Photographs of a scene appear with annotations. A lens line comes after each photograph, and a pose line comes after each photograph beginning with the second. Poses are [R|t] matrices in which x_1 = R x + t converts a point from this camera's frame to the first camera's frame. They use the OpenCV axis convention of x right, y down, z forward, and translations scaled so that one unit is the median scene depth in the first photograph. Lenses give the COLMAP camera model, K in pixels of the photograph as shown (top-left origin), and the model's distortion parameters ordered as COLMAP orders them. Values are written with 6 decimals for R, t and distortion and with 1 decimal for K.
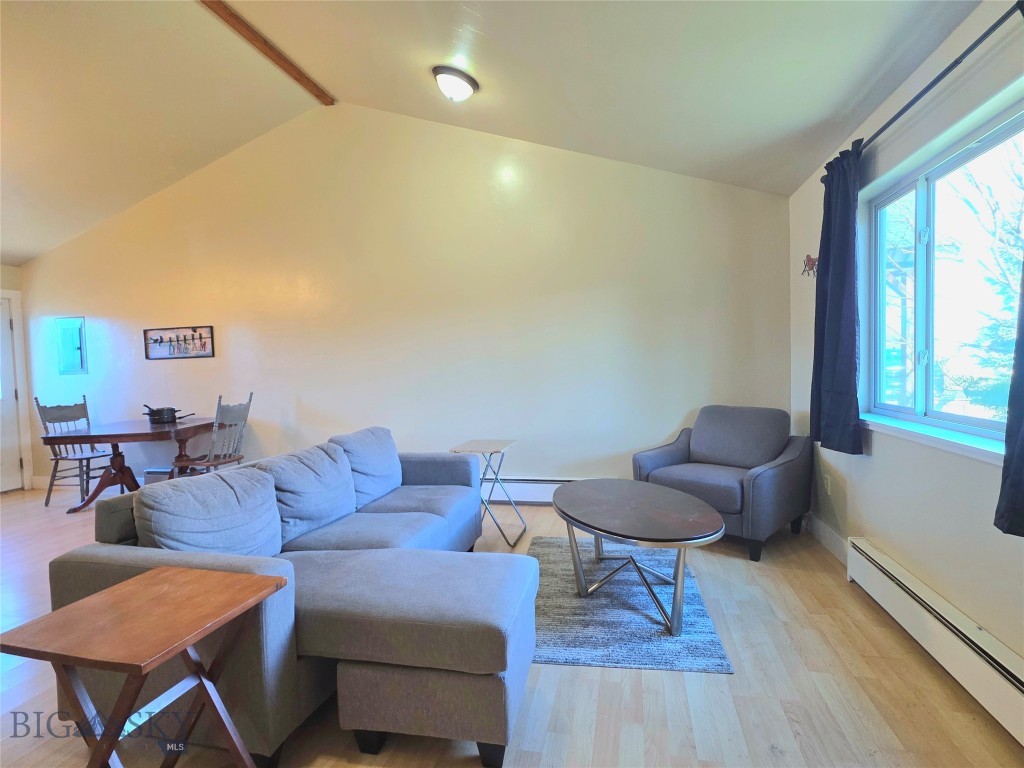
lens RADIAL K [[519.8, 0, 512.0], [0, 519.8, 384.0], [0, 0, 1]] dist [0.003105, 0.000551]
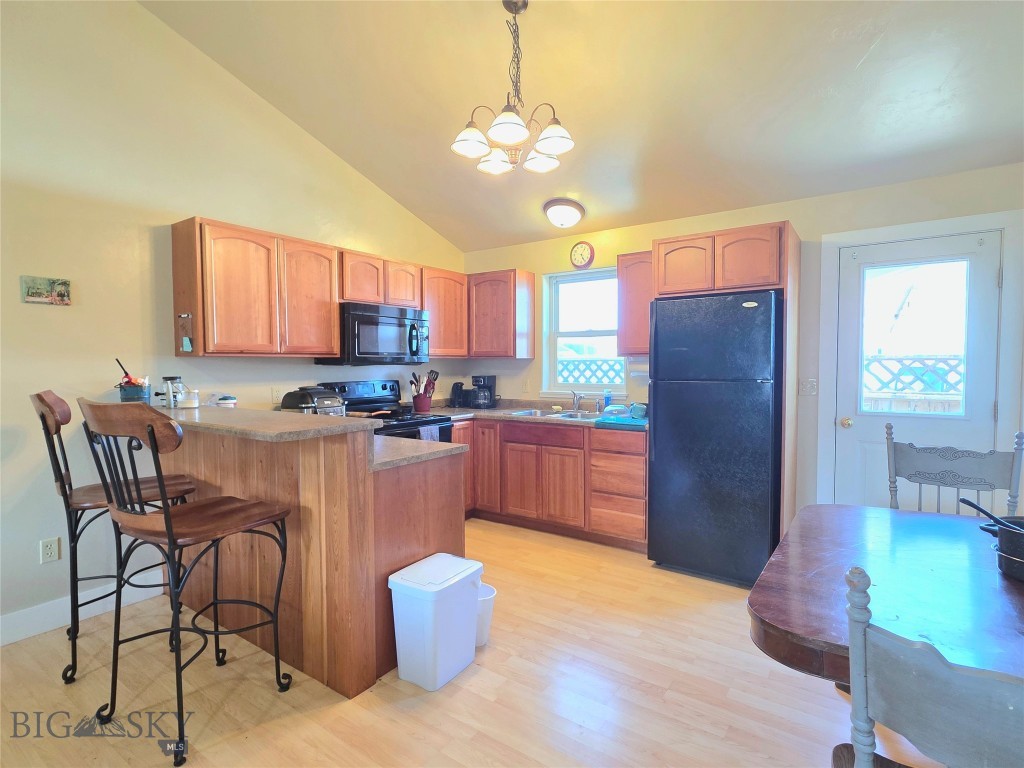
lens RADIAL K [[519.8, 0, 512.0], [0, 519.8, 384.0], [0, 0, 1]] dist [0.003105, 0.000551]
pose [[-0.366571, 0.069907, -0.927760, -0.312377], [-0.023975, 0.996132, 0.084532, -0.043890], [0.930081, 0.053230, -0.363477, 0.811650]]
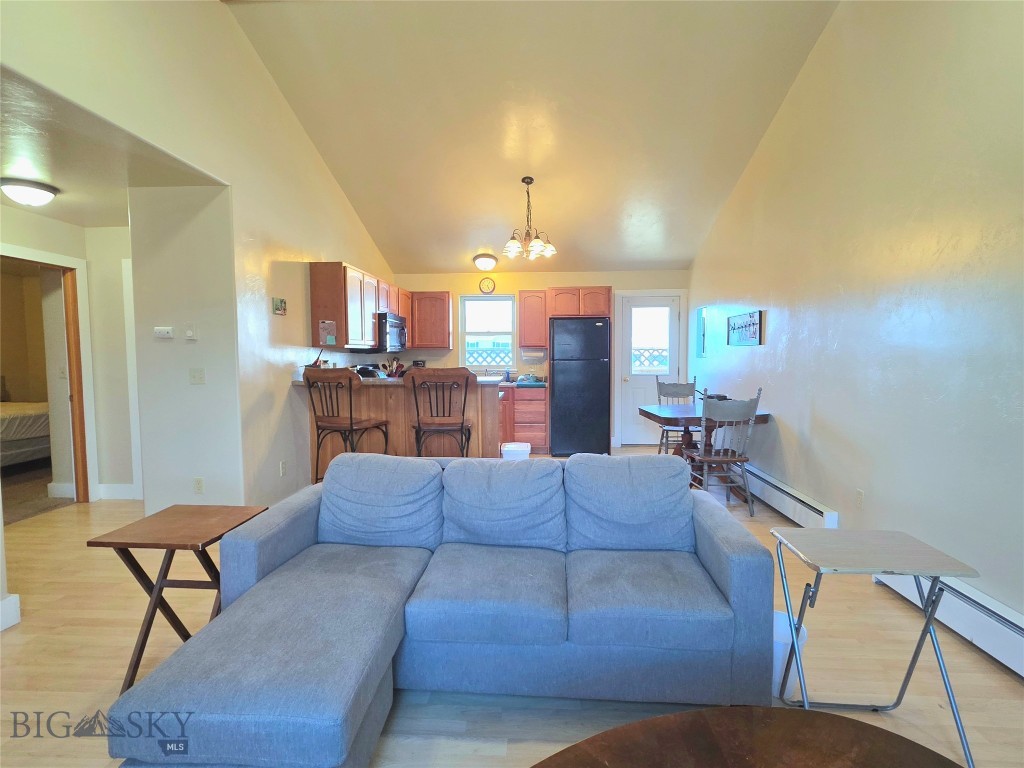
lens RADIAL K [[519.8, 0, 512.0], [0, 519.8, 384.0], [0, 0, 1]] dist [0.003105, 0.000551]
pose [[0.161611, 0.089430, -0.982794, 0.252659], [-0.040037, 0.995660, 0.084017, -0.042753], [0.986042, 0.025770, 0.164490, 0.433270]]
